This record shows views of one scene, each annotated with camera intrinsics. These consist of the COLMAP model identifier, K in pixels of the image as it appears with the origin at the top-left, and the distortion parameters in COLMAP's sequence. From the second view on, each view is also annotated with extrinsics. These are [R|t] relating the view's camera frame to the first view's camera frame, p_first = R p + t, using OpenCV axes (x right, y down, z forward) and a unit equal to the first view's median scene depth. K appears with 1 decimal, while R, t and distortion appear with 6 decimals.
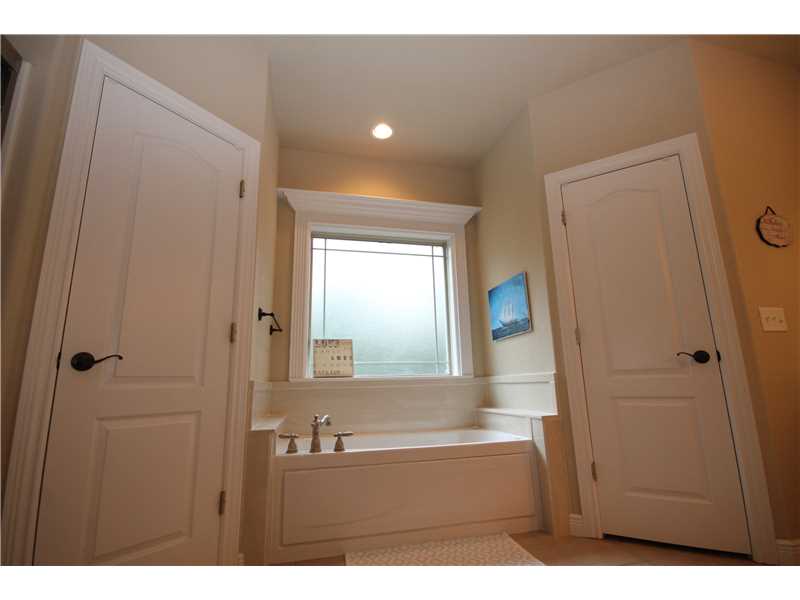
lens RADIAL K [[374.5, 0, 400.2], [0, 374.5, 307.2], [0, 0, 1]] dist [0.000241, 0.000605]
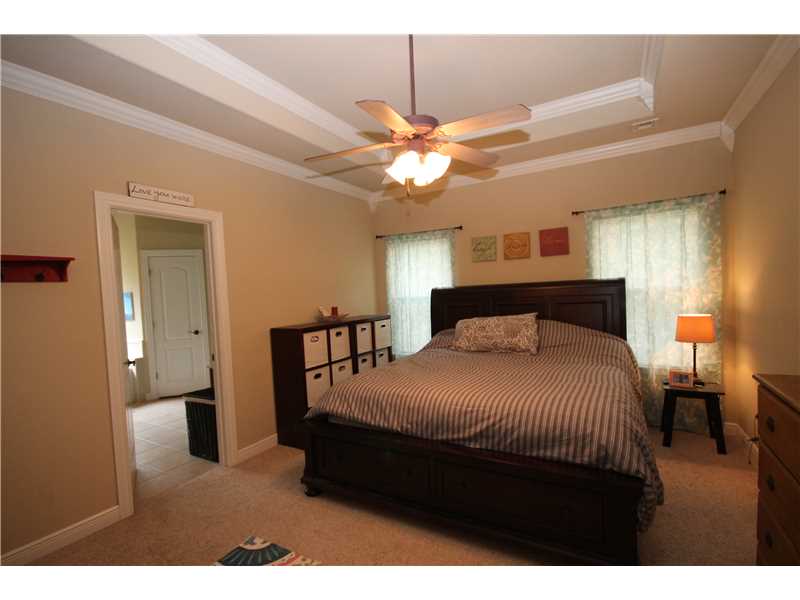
lens RADIAL K [[374.5, 0, 400.2], [0, 374.5, 307.2], [0, 0, 1]] dist [0.000241, 0.000605]
pose [[0.691741, -0.041577, 0.720948, -0.122355], [-0.113443, 0.979690, 0.165345, -0.473750], [-0.713180, -0.196162, 0.672975, -1.342043]]
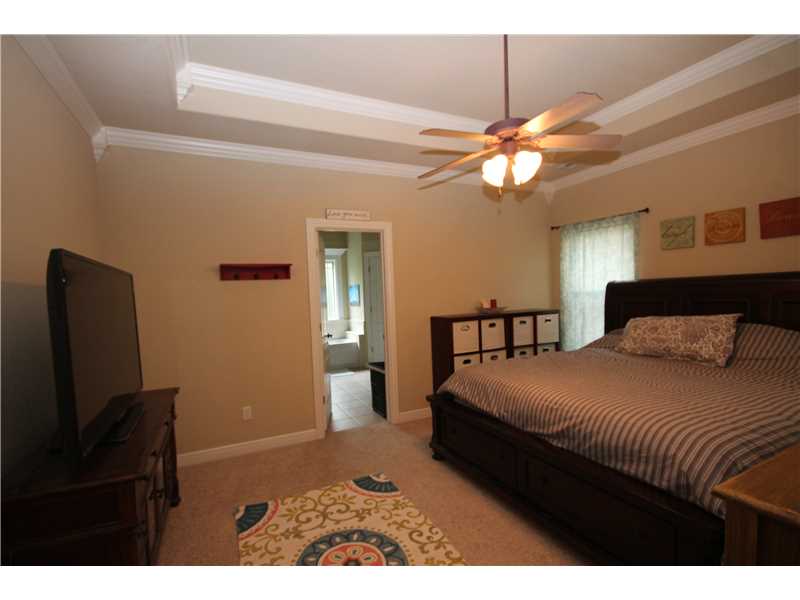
lens RADIAL K [[374.5, 0, 400.2], [0, 374.5, 307.2], [0, 0, 1]] dist [0.000241, 0.000605]
pose [[0.977494, -0.023976, 0.209599, 0.046020], [-0.025477, 0.972835, 0.230095, -0.516655], [-0.209421, -0.230257, 0.950329, -1.557458]]
